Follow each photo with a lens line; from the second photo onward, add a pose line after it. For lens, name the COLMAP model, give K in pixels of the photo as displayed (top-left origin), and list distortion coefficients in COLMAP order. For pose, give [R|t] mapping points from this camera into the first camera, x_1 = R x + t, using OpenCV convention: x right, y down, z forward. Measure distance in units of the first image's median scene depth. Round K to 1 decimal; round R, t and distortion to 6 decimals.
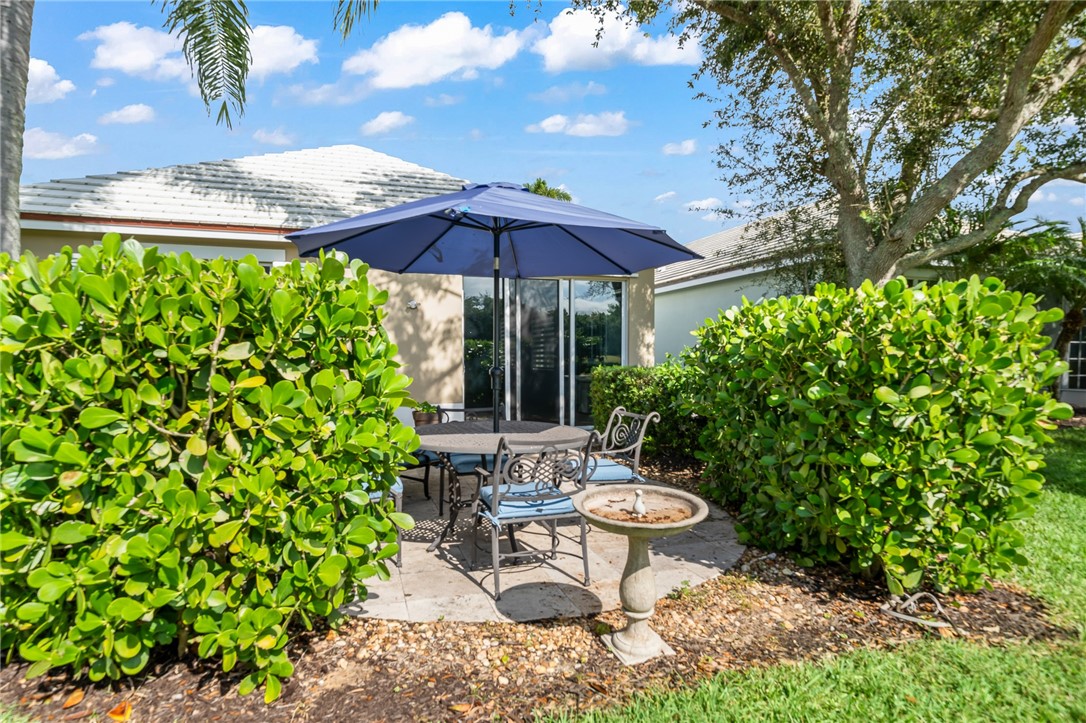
lens RADIAL K [[598.3, 0, 543.6], [0, 598.3, 364.9], [0, 0, 1]] dist [0.000699, -0.000565]
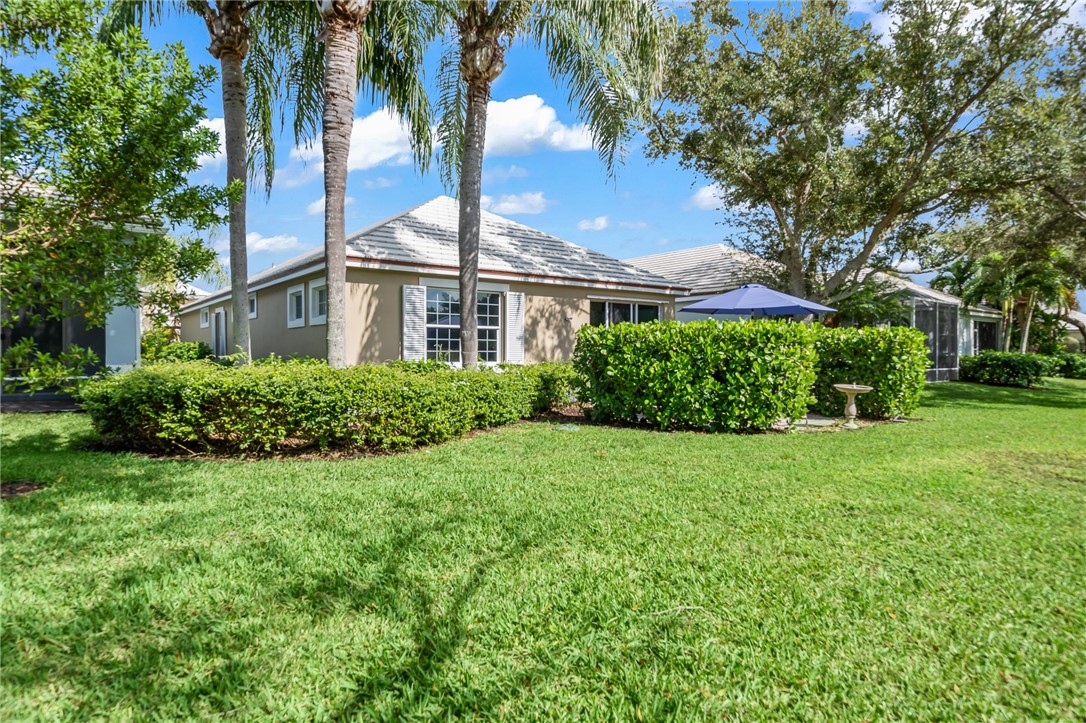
lens RADIAL K [[629.0, 0, 542.2], [0, 629.0, 361.7], [0, 0, 1]] dist [-0.001456, 0.000512]
pose [[0.934283, -0.007200, 0.356460, -2.398094], [0.006725, 0.999974, 0.002571, 0.035603], [-0.356469, -0.000005, 0.934307, -1.562123]]
